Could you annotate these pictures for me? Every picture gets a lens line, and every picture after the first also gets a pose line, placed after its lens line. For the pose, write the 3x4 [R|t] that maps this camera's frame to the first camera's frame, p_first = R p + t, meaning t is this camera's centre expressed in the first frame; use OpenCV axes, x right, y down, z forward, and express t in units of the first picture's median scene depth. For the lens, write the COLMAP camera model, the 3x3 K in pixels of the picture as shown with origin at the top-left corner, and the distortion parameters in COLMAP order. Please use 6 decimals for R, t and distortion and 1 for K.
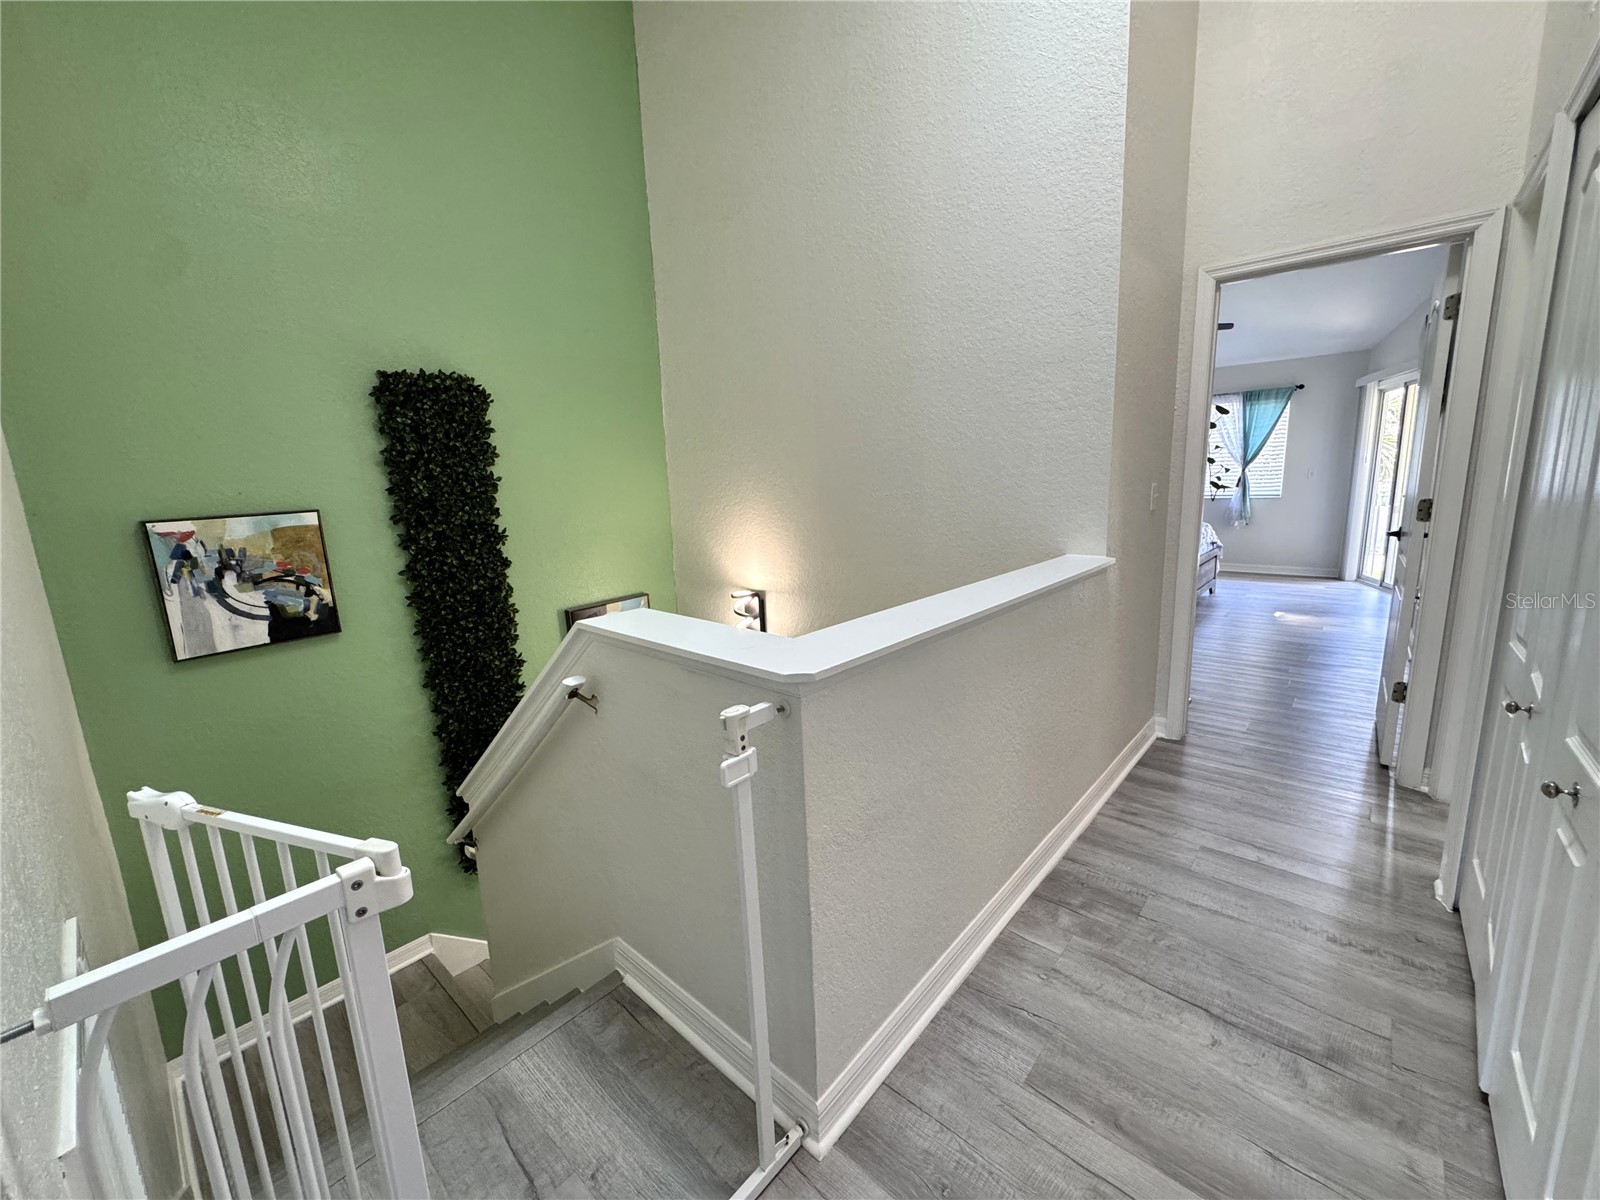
lens RADIAL K [[644.2, 0, 800.8], [0, 644.2, 596.3], [0, 0, 1]] dist [-0.001528, 0.000442]
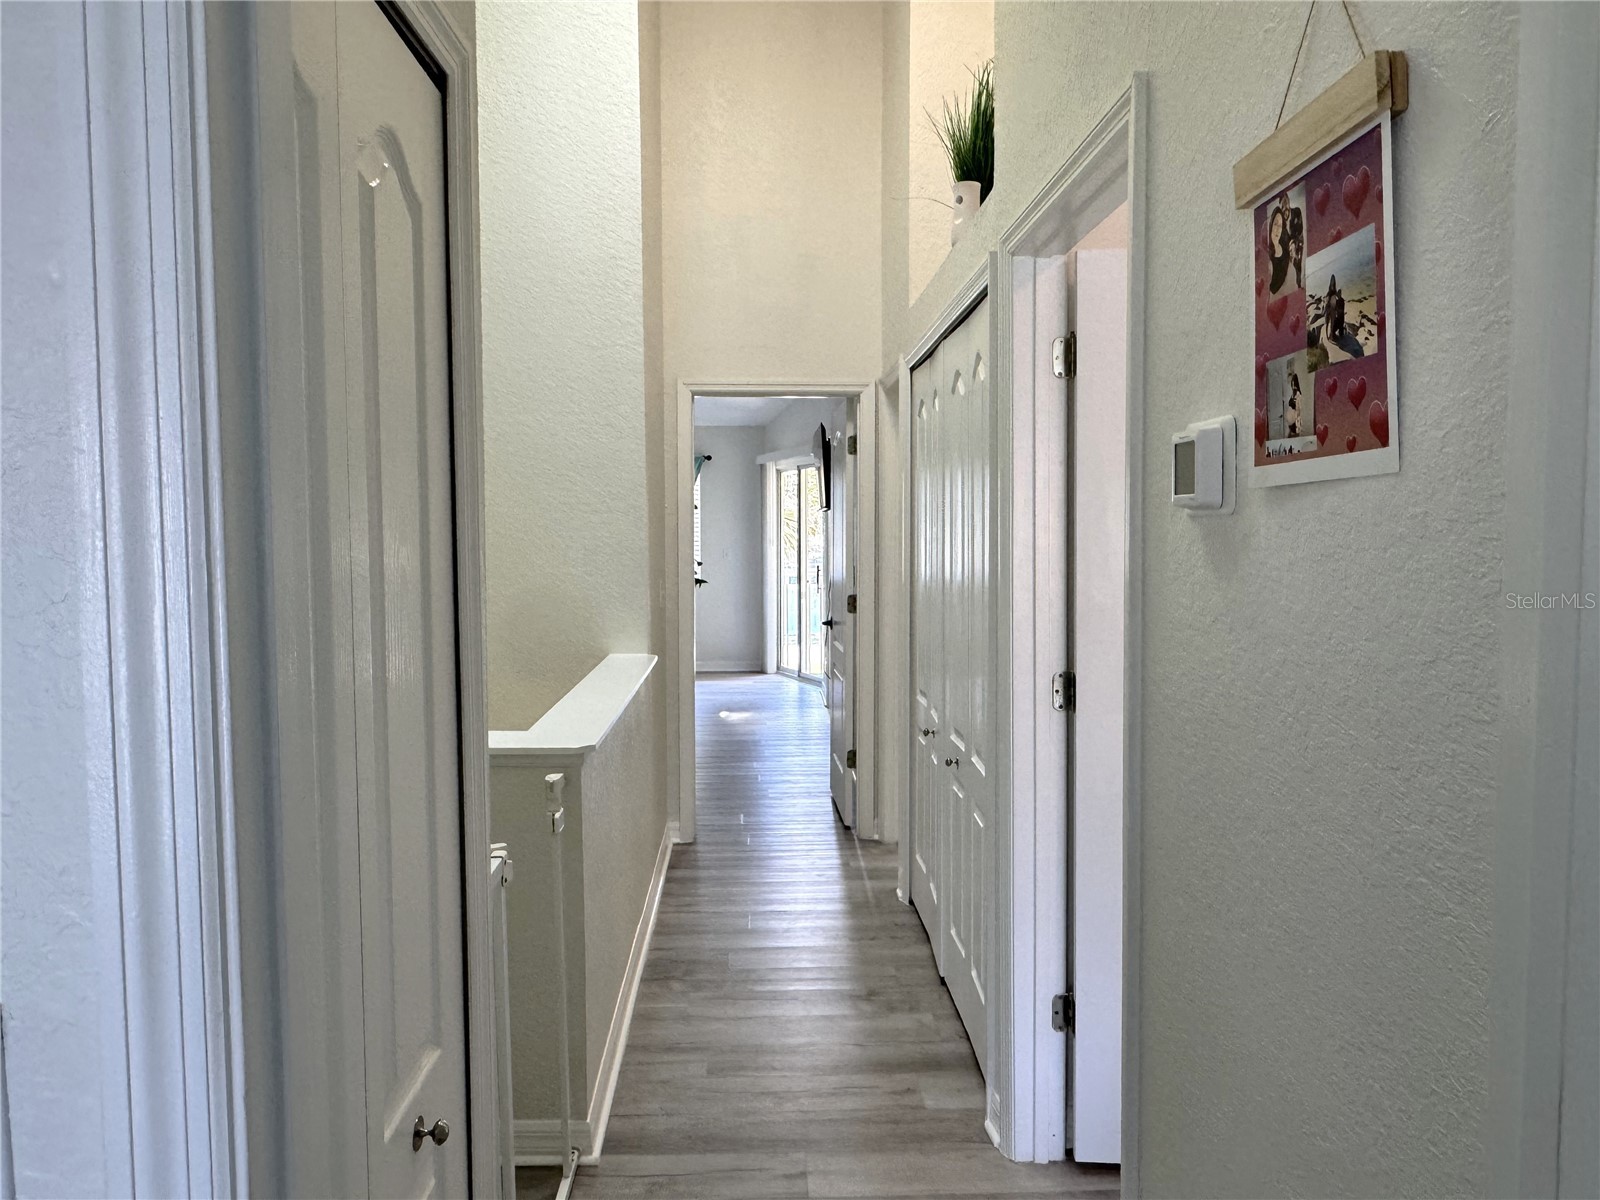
lens RADIAL K [[1124.7, 0, 800.0], [0, 1124.7, 600.0], [0, 0, 1]] dist [0.002534, -0.003244]
pose [[0.718315, -0.015092, 0.695554, -0.729478], [0.101917, 0.991262, -0.083744, 0.034925], [-0.688212, 0.131043, 0.713577, -0.565962]]
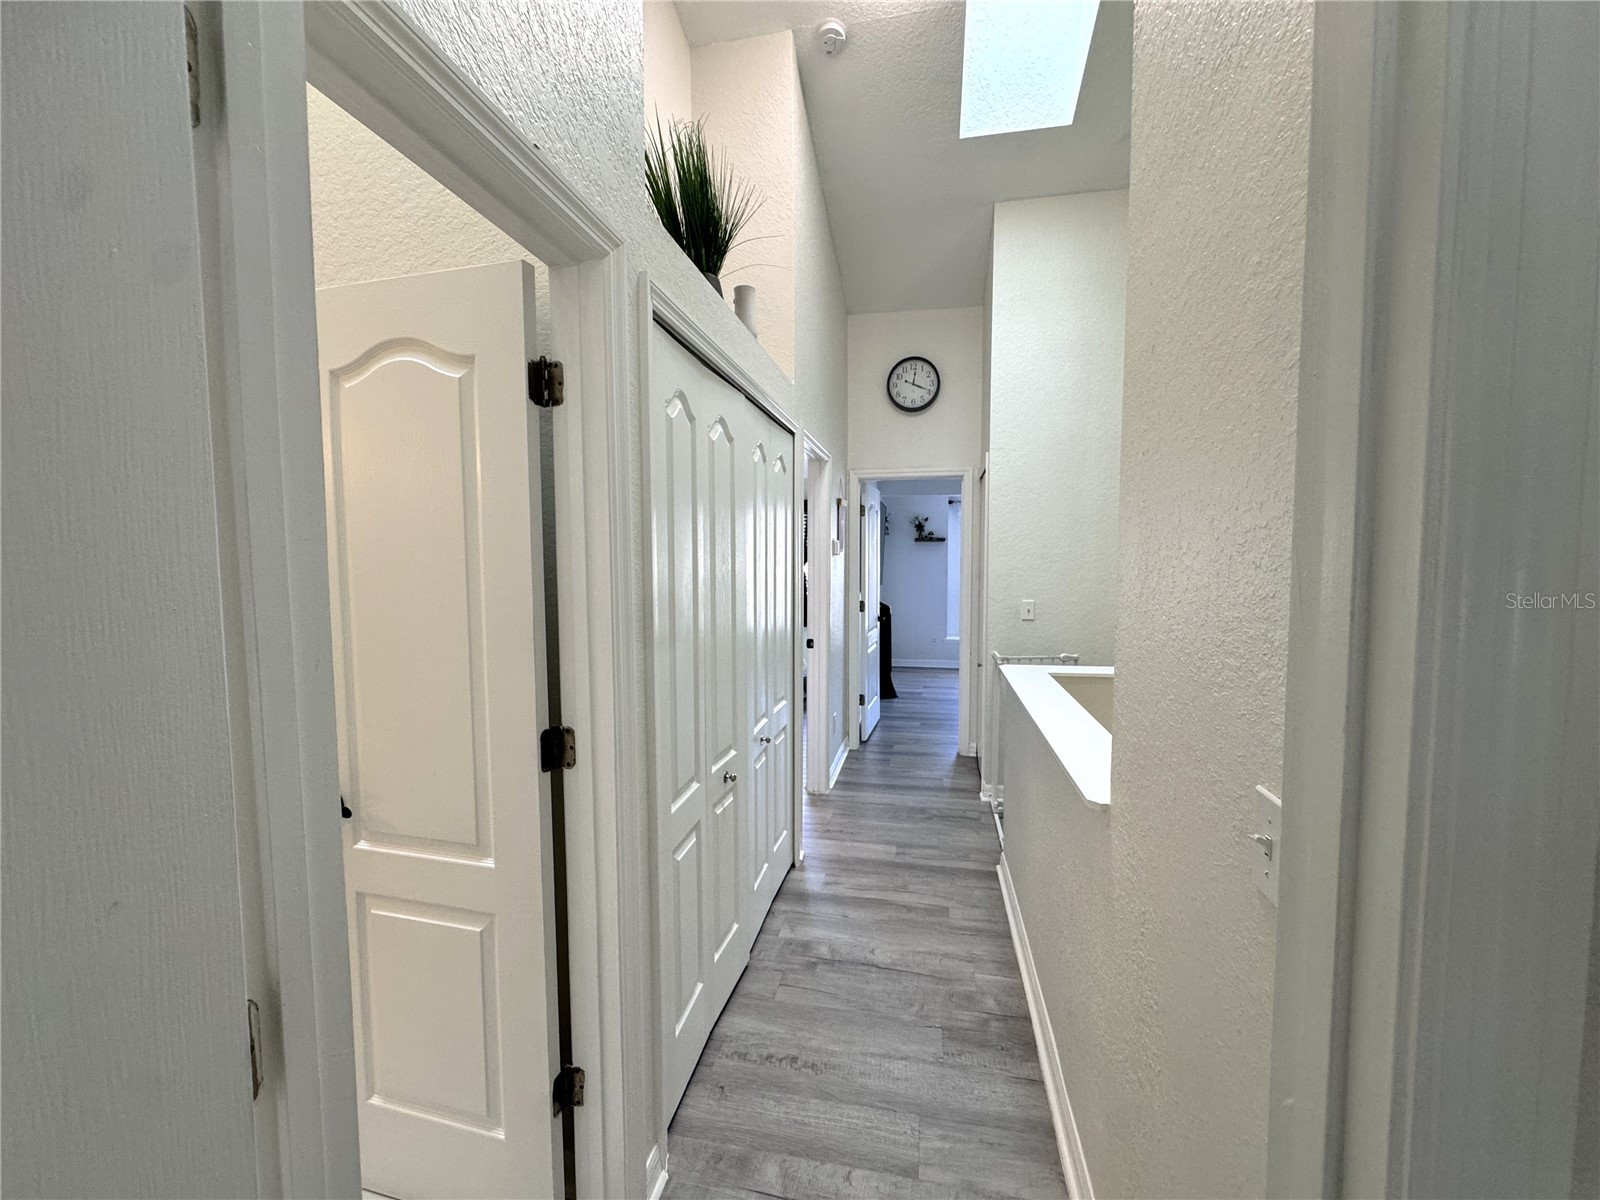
lens RADIAL K [[644.2, 0, 800.8], [0, 644.2, 596.3], [0, 0, 1]] dist [-0.001528, 0.000442]
pose [[-0.860504, 0.076675, -0.503640, 1.181439], [-0.053665, 0.969466, 0.239283, -0.435307], [0.506609, 0.232932, -0.830115, 1.561069]]
